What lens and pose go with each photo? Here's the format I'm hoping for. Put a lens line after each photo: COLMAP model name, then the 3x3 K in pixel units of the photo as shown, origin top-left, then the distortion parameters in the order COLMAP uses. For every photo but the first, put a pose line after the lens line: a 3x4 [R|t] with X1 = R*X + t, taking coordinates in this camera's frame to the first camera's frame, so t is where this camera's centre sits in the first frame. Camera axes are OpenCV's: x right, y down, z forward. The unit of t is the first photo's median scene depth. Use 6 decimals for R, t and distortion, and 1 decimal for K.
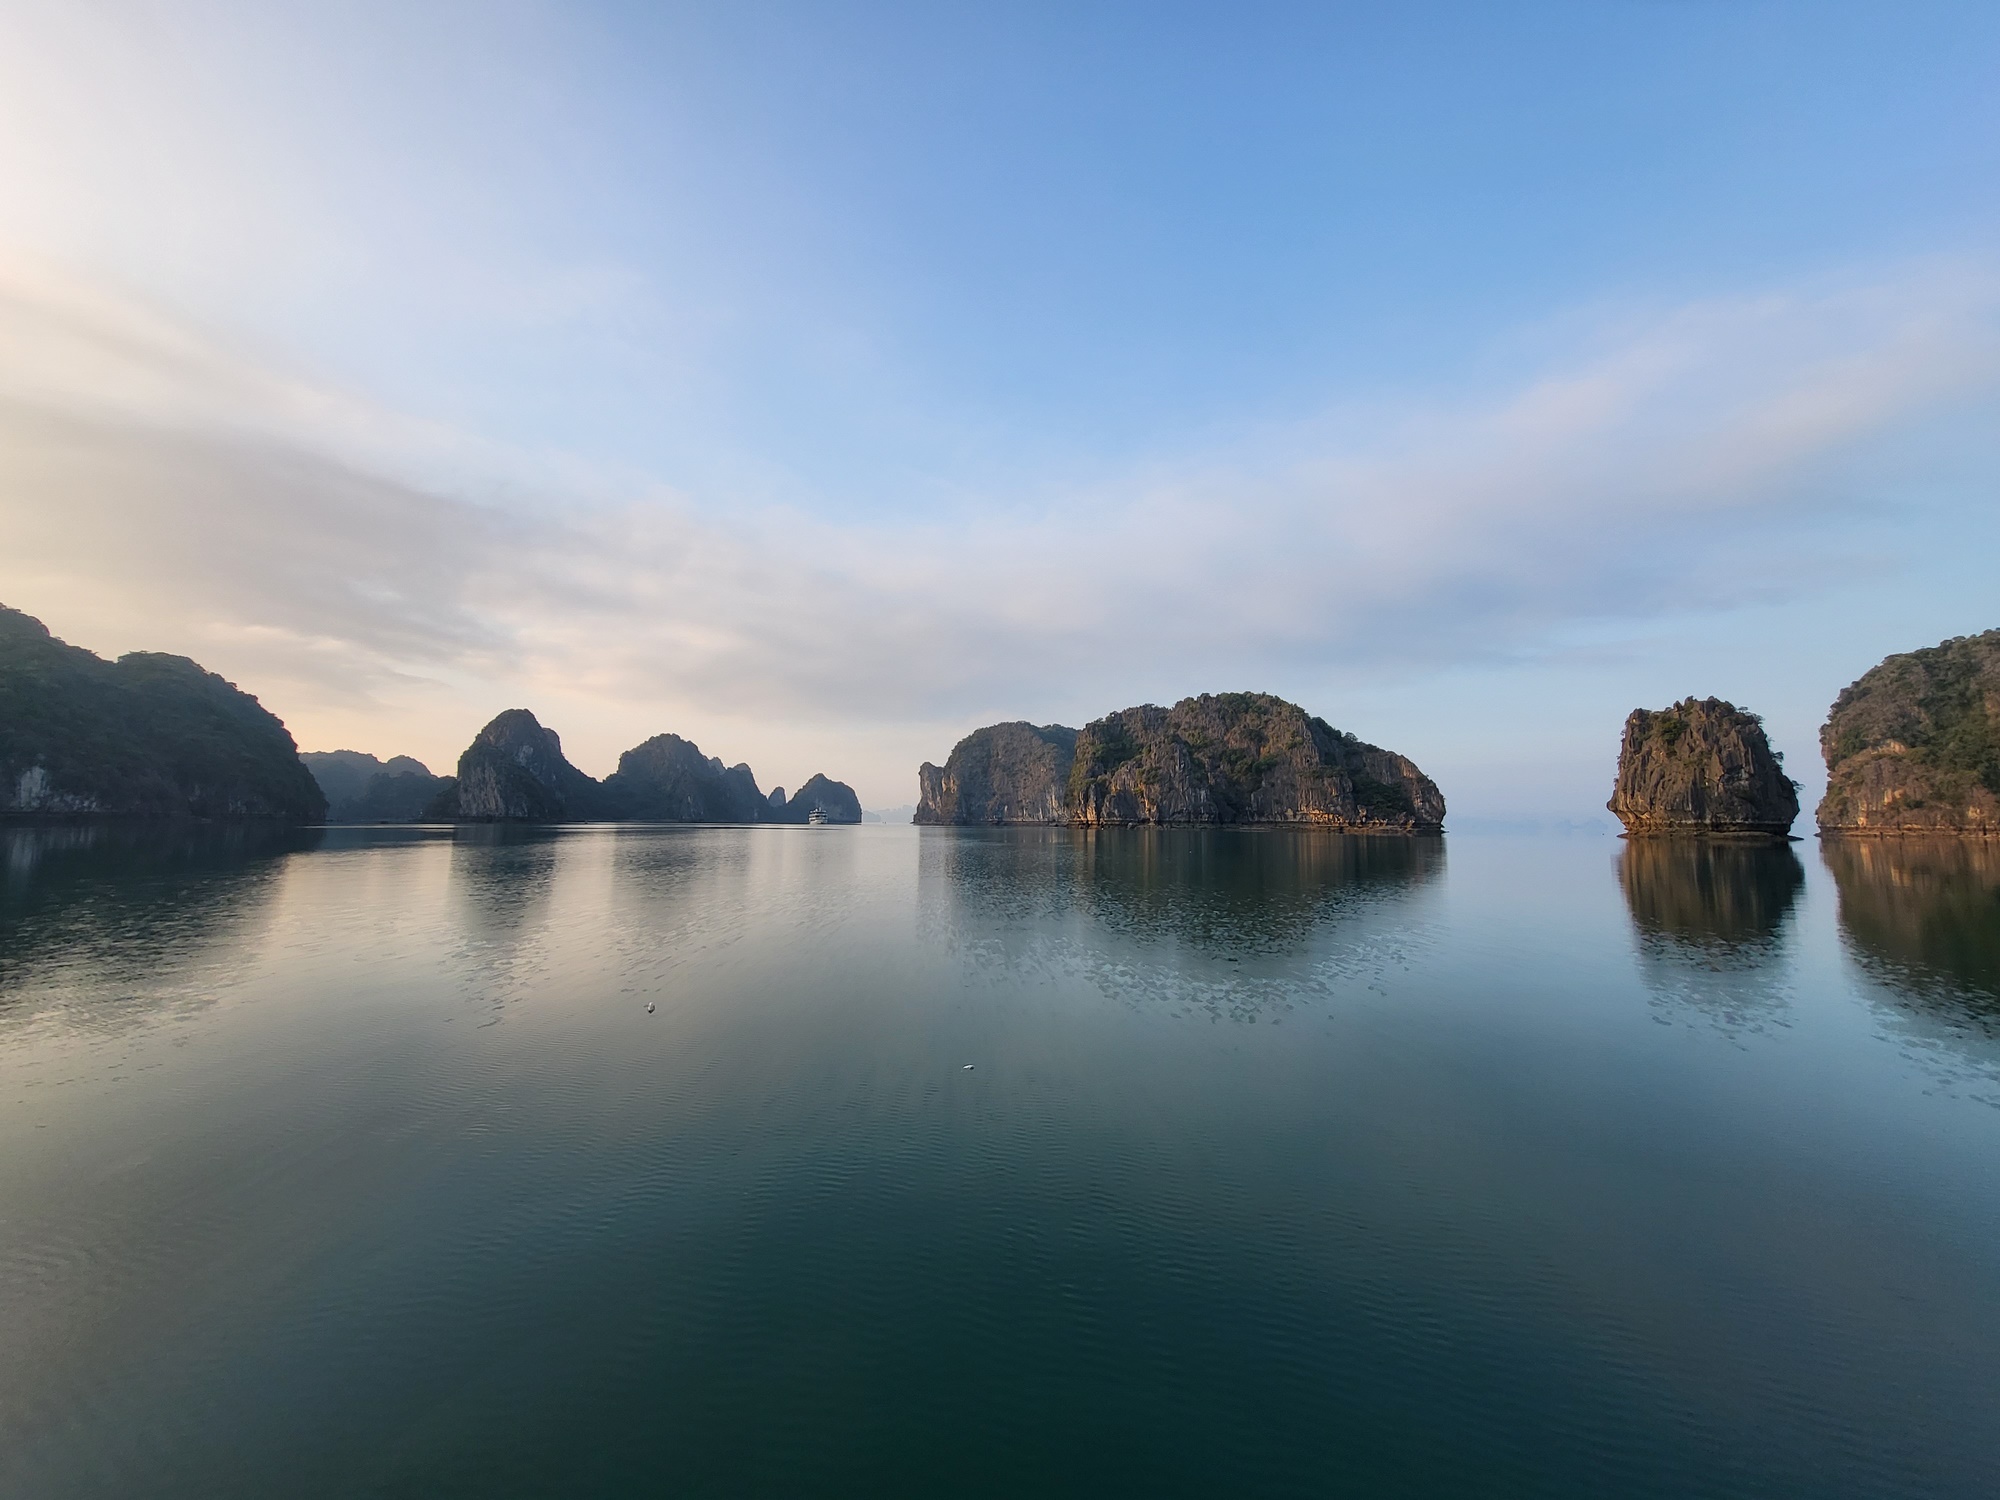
lens RADIAL K [[785.3, 0, 1004.2], [0, 785.3, 745.7], [0, 0, 1]] dist [0.000312, -0.000081]
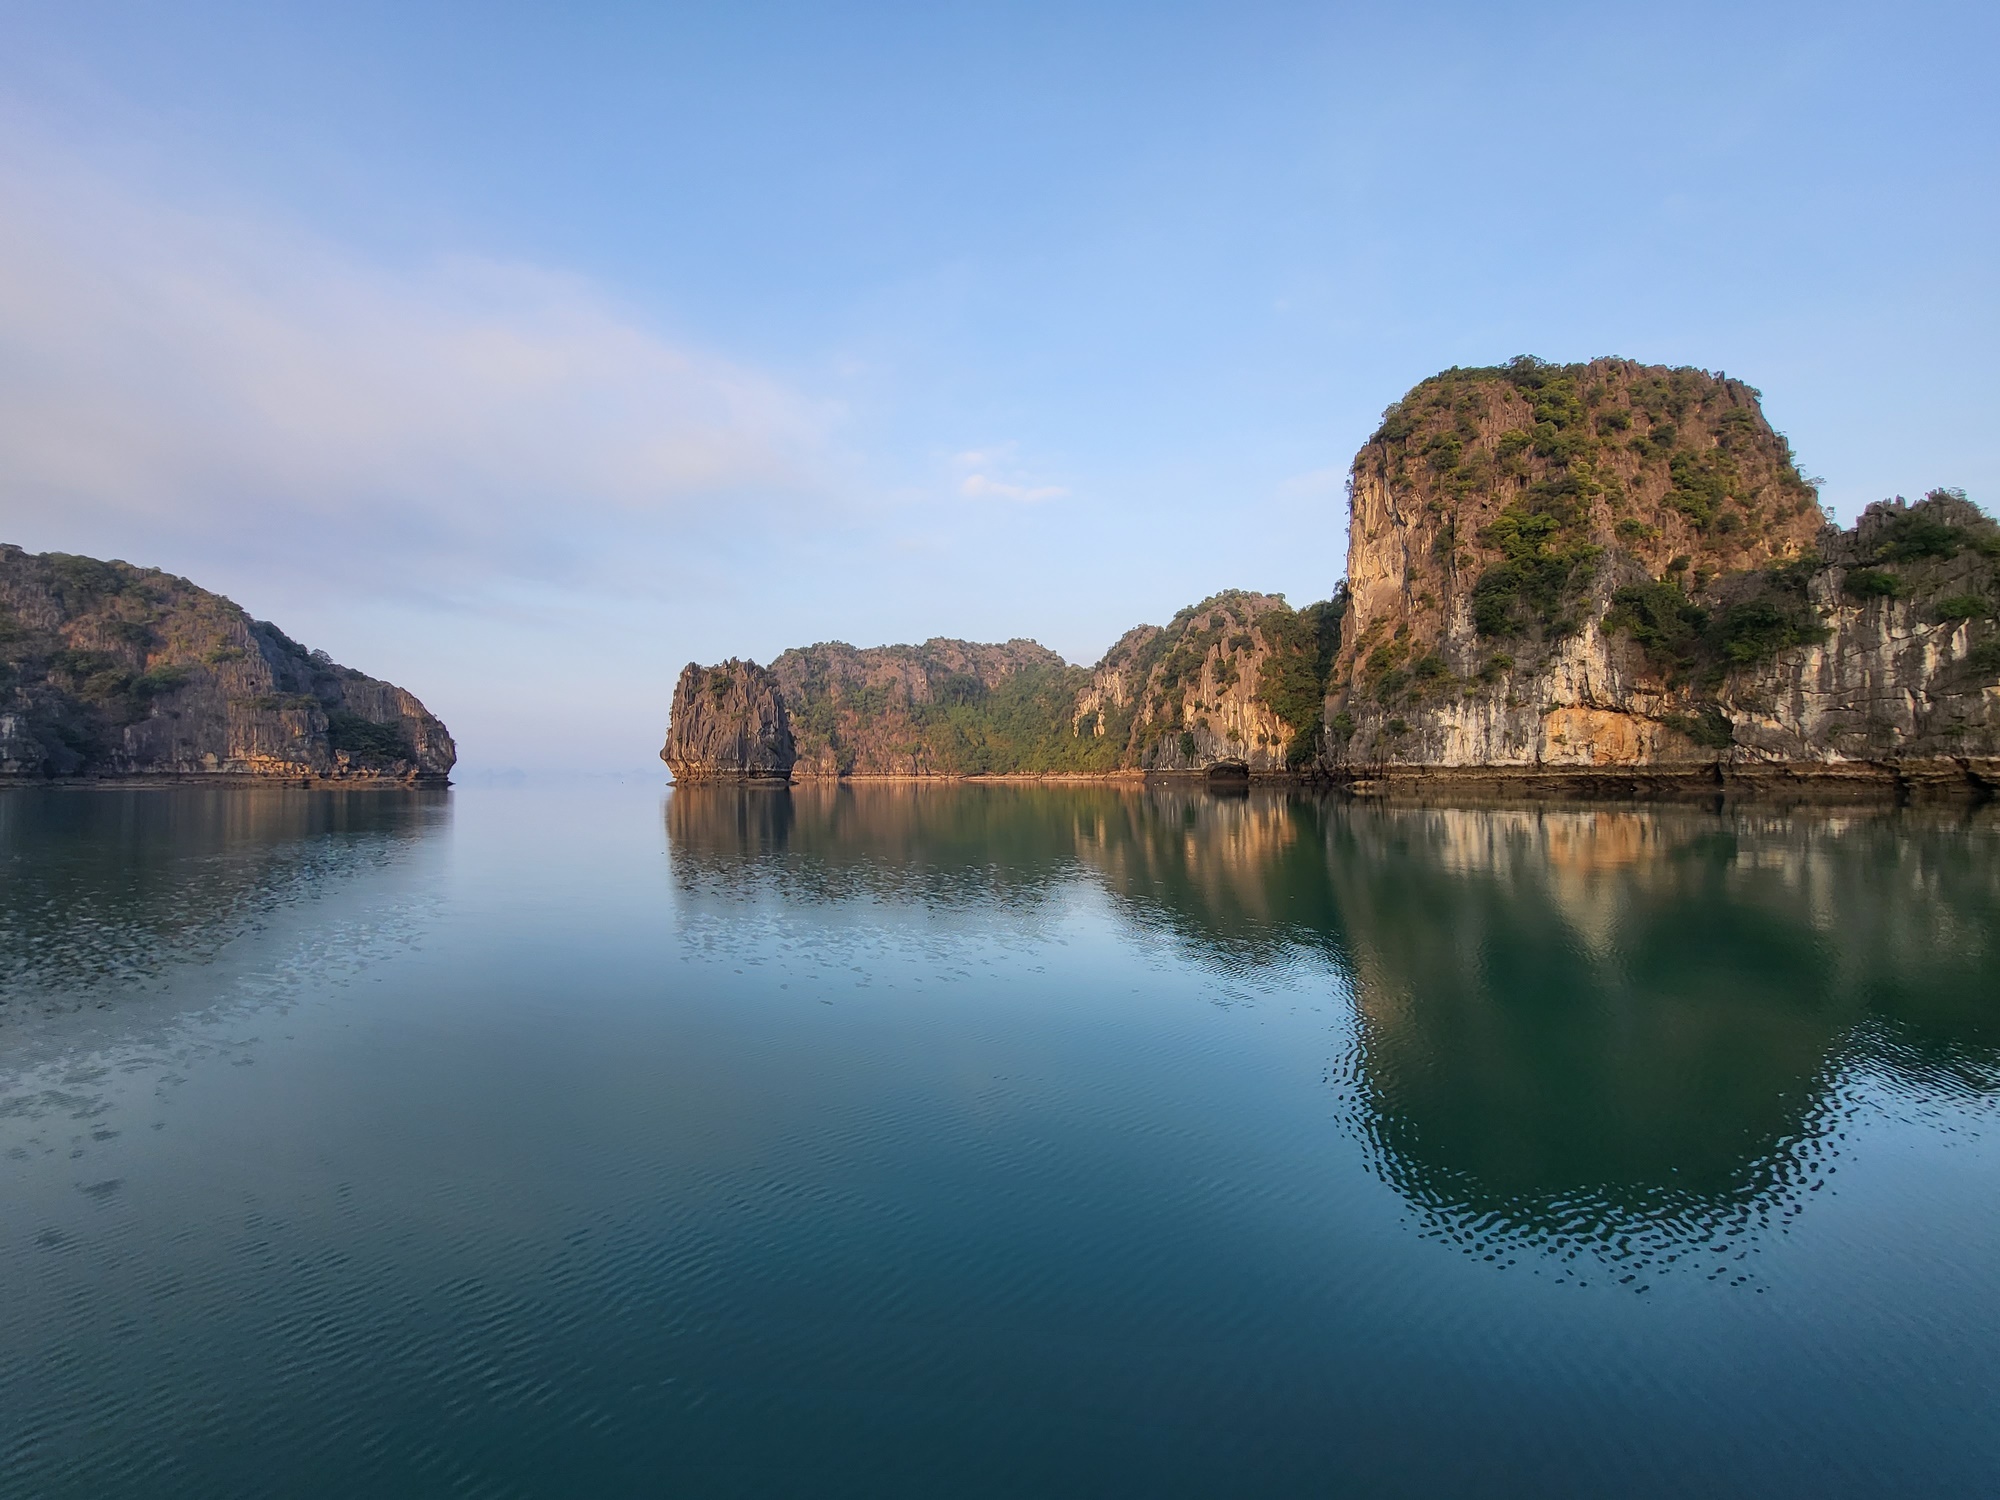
lens RADIAL K [[785.3, 0, 1004.2], [0, 785.3, 745.7], [0, 0, 1]] dist [0.000312, -0.000081]
pose [[0.358846, 0.024737, 0.933069, -0.008801], [-0.084230, 0.996428, 0.005977, 0.013709], [-0.929589, -0.080737, 0.359648, 0.142415]]
